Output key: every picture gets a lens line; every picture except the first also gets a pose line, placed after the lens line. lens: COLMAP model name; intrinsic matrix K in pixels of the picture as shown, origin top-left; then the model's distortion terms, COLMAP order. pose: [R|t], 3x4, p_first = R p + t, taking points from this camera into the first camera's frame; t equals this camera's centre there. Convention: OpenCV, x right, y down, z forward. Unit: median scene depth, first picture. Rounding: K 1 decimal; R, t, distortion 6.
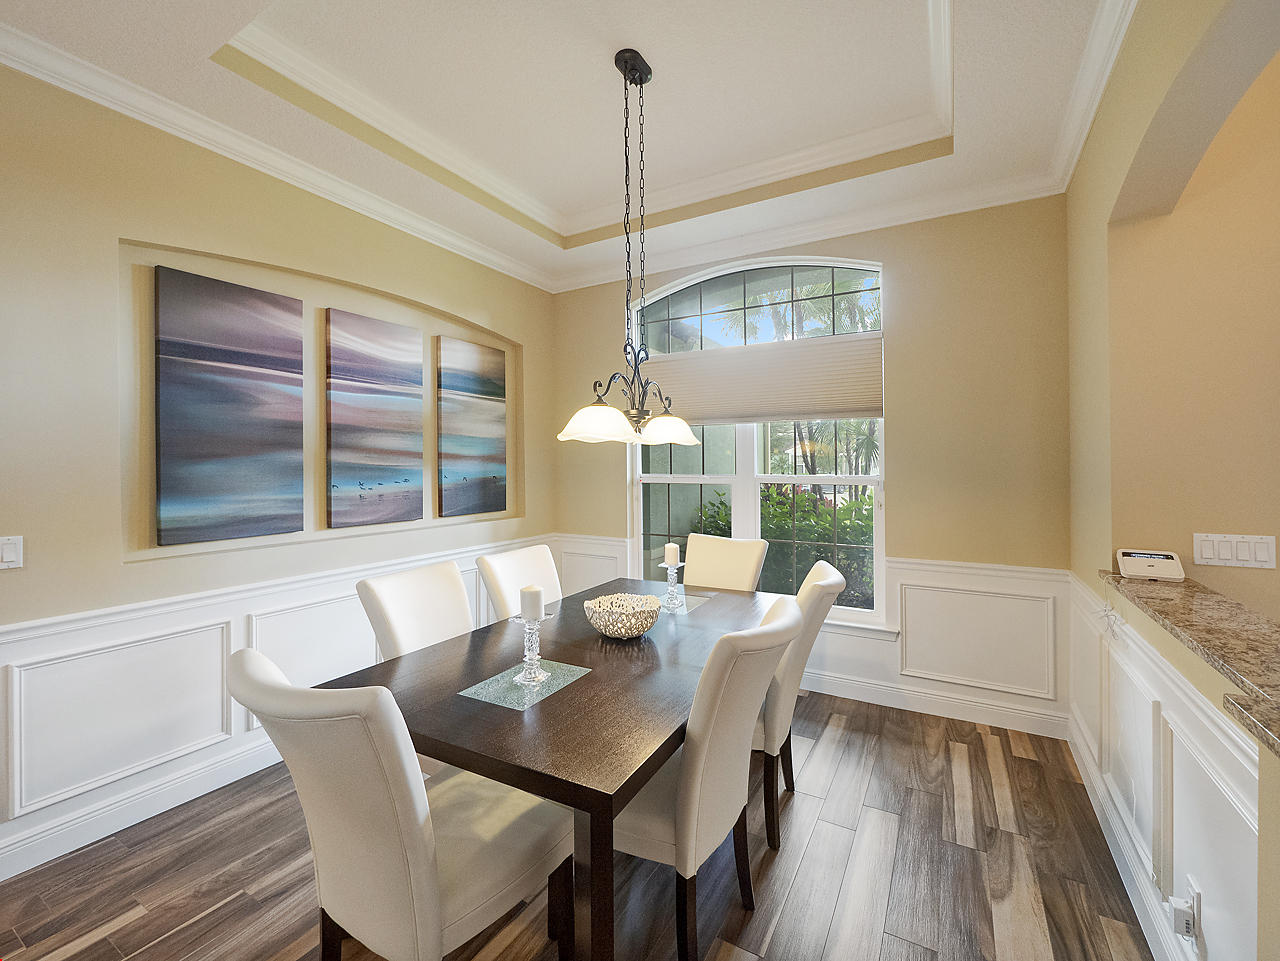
lens RADIAL K [[556.8, 0, 641.0], [0, 556.8, 469.2], [0, 0, 1]] dist [-0.001602, 0.000242]
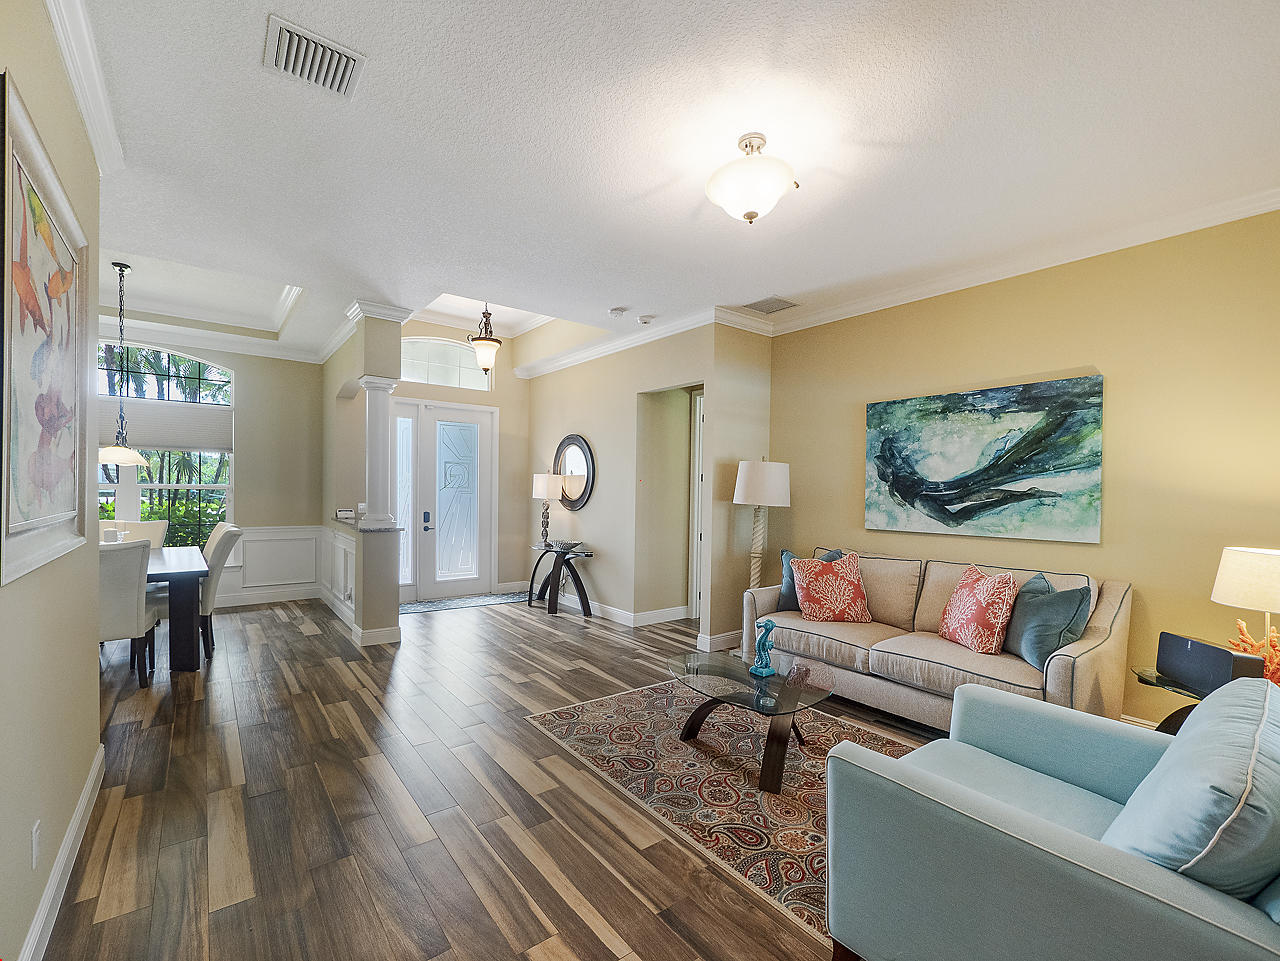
lens RADIAL K [[556.8, 0, 638.2], [0, 556.8, 493.7], [0, 0, 1]] dist [-0.001602, 0.000242]
pose [[0.382437, 0.003086, 0.923977, -0.914236], [-0.015791, 0.999870, 0.003196, 0.017489], [-0.923847, -0.015813, 0.382436, -1.160886]]
